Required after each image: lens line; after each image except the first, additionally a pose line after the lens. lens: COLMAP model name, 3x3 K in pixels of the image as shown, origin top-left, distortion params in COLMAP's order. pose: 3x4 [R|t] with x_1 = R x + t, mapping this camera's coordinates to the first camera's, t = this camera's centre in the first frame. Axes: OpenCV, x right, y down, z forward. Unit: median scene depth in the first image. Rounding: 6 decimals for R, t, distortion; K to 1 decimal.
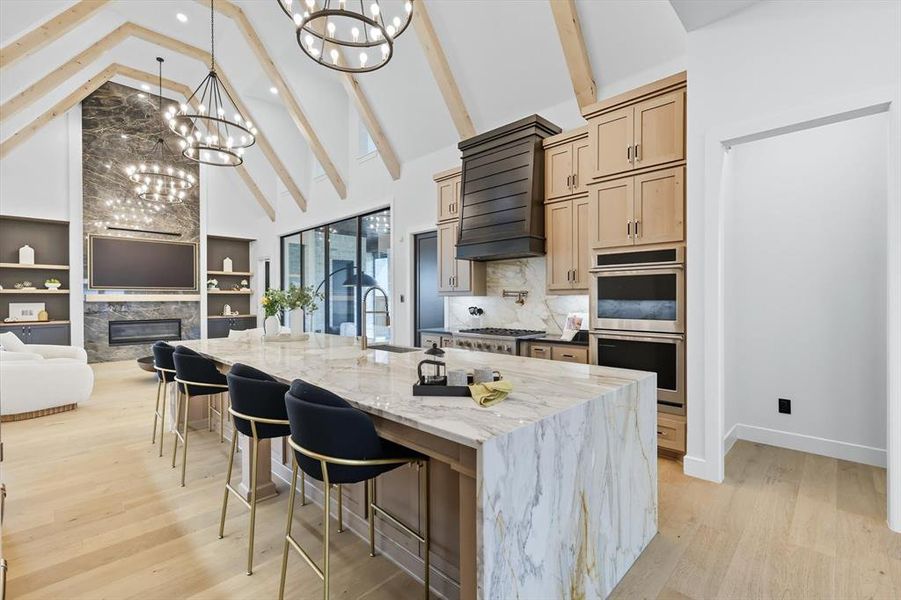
lens RADIAL K [[396.3, 0, 421.1], [0, 396.3, 300.4], [0, 0, 1]] dist [0.010549, -0.000024]
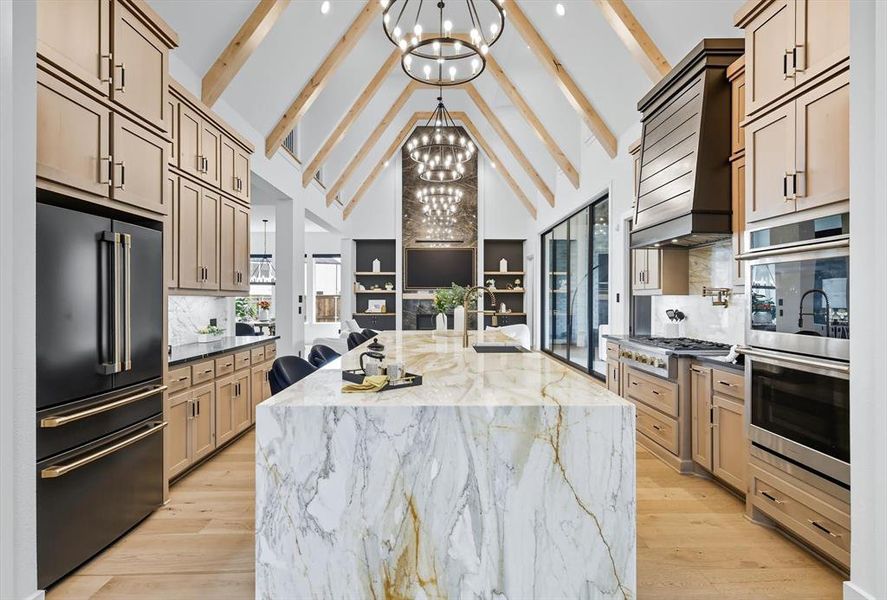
lens RADIAL K [[436.3, 0, 443.5], [0, 436.3, 300.0], [0, 0, 1]] dist [-0.002597, -0.000136]
pose [[0.717126, 0.008589, -0.696891, 0.258275], [-0.007462, 0.999961, 0.004646, -0.001539], [0.696904, 0.001868, 0.717162, 0.061184]]
